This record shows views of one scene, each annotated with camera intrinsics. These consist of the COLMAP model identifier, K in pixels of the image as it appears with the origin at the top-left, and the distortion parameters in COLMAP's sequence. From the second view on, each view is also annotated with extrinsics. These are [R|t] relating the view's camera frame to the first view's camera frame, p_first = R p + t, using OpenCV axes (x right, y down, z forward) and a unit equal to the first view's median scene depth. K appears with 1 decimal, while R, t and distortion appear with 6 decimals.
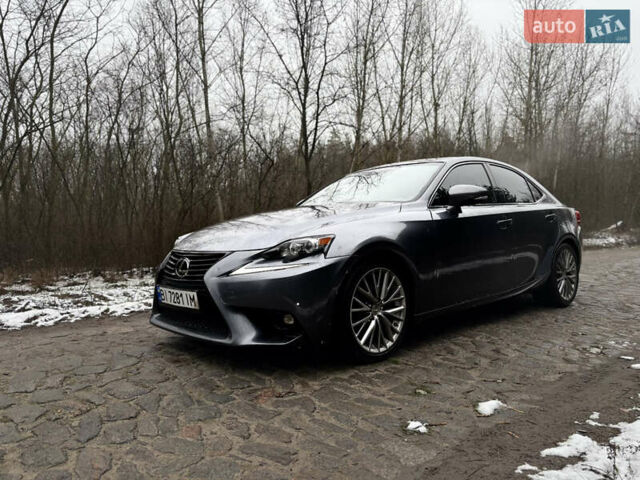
lens RADIAL K [[484.5, 0, 323.7], [0, 484.5, 246.3], [0, 0, 1]] dist [0.050864, -0.057243]
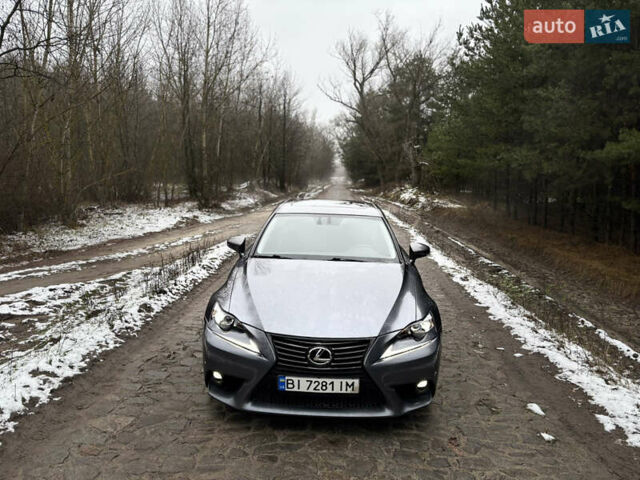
lens RADIAL K [[484.5, 0, 323.4], [0, 484.5, 240.5], [0, 0, 1]] dist [0.050864, -0.057243]
pose [[0.702613, -0.058373, 0.709174, -1.037071], [-0.022520, 0.994306, 0.104154, -0.323947], [-0.711216, -0.089151, 0.697298, 0.271547]]
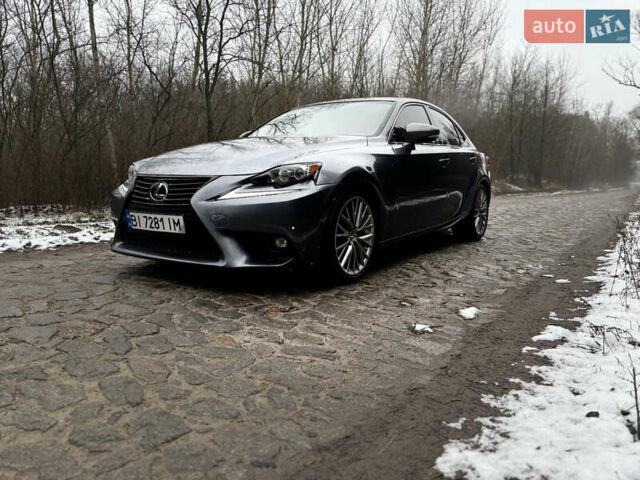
lens RADIAL K [[484.5, 0, 324.4], [0, 484.5, 243.6], [0, 0, 1]] dist [0.050864, -0.057243]
pose [[0.971247, -0.001376, 0.238071, -0.203417], [-0.023390, 0.994594, 0.101171, 0.040326], [-0.236923, -0.103830, 0.965964, -0.021518]]
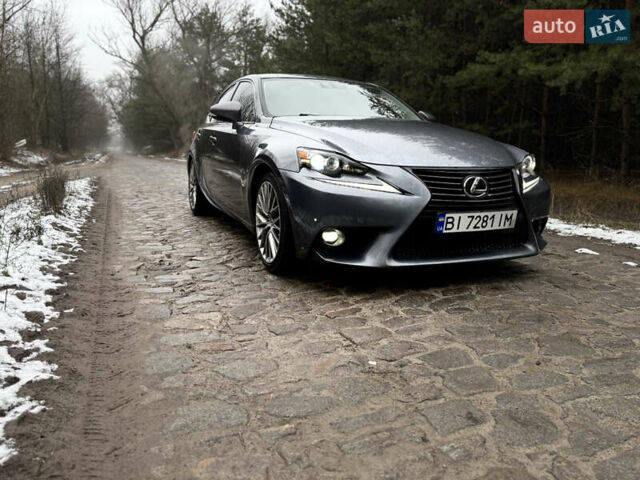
lens RADIAL K [[484.5, 0, 317.2], [0, 484.5, 240.7], [0, 0, 1]] dist [0.050864, -0.057243]
pose [[0.344682, -0.151994, 0.926333, -1.205047], [0.009181, 0.987303, 0.158581, -0.001417], [-0.938675, -0.046155, 0.341701, 0.969797]]
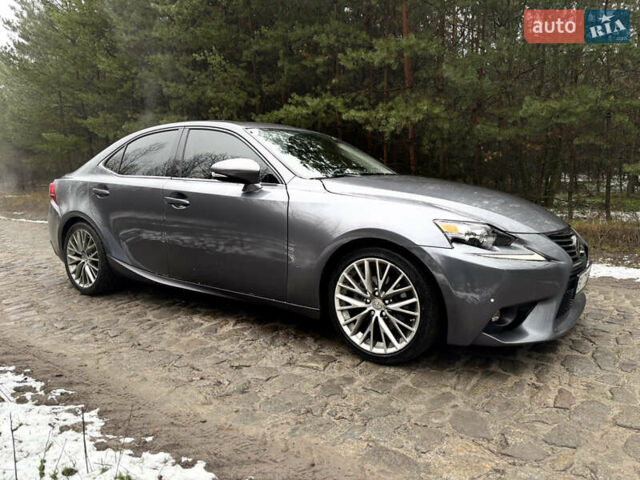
lens RADIAL K [[484.5, 0, 324.0], [0, 484.5, 238.4], [0, 0, 1]] dist [0.050864, -0.057243]
pose [[-0.203773, -0.104005, 0.973478, -1.101481], [0.048908, 0.992018, 0.116224, -0.101864], [-0.977796, 0.071295, -0.197060, 1.660890]]
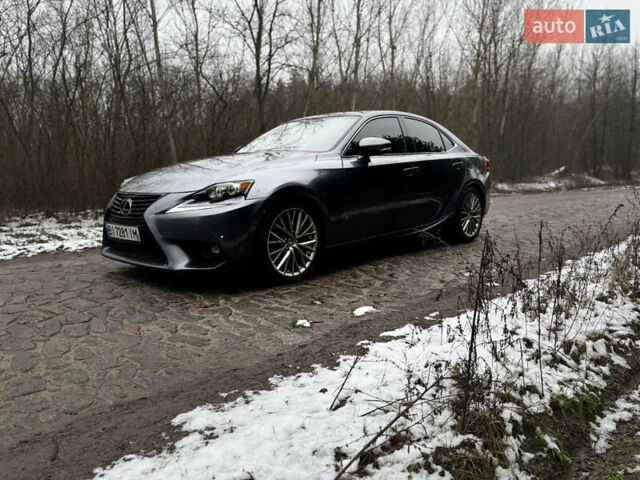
lens RADIAL K [[484.5, 0, 326.1], [0, 484.5, 245.0], [0, 0, 1]] dist [0.050864, -0.057243]
pose [[0.996845, -0.003152, 0.079309, 0.097895], [-0.005939, 0.993448, 0.114130, -0.002304], [-0.079149, -0.114241, 0.990295, -0.215922]]
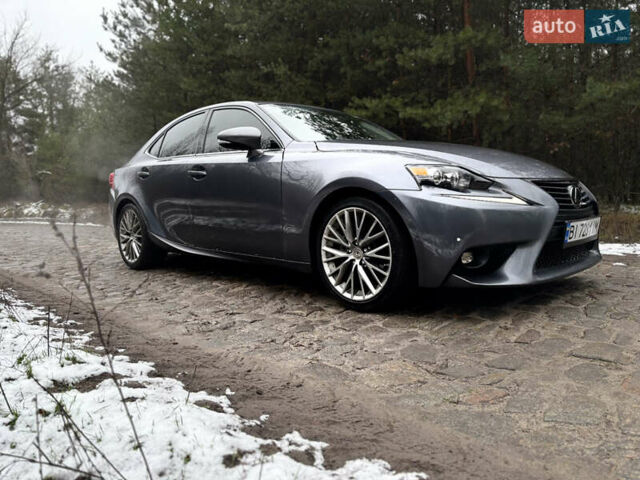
lens RADIAL K [[484.5, 0, 323.1], [0, 484.5, 242.3], [0, 0, 1]] dist [0.050864, -0.057243]
pose [[-0.025750, -0.075488, 0.996814, -1.171111], [0.069608, 0.994589, 0.077117, 0.026895], [-0.997242, 0.071372, -0.020356, 1.486229]]
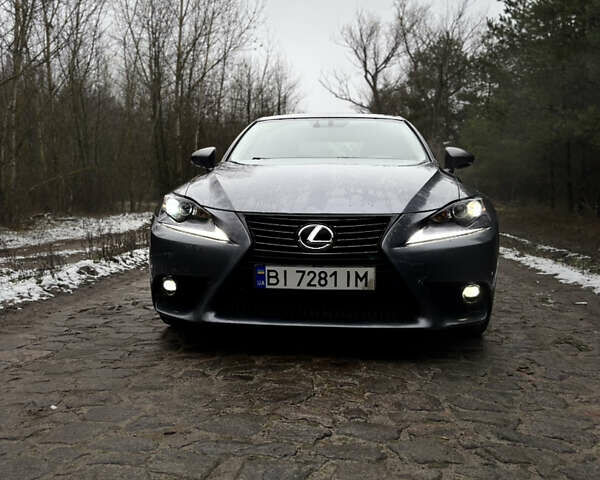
lens RADIAL K [[606.6, 0, 294.3], [0, 606.6, 240.0], [0, 0, 1]] dist [0.026585, 0.000000]
pose [[0.743273, -0.024771, 0.668530, -0.920367], [0.000306, 0.999327, 0.036688, 0.015601], [-0.668988, -0.027064, 0.742780, 0.356593]]
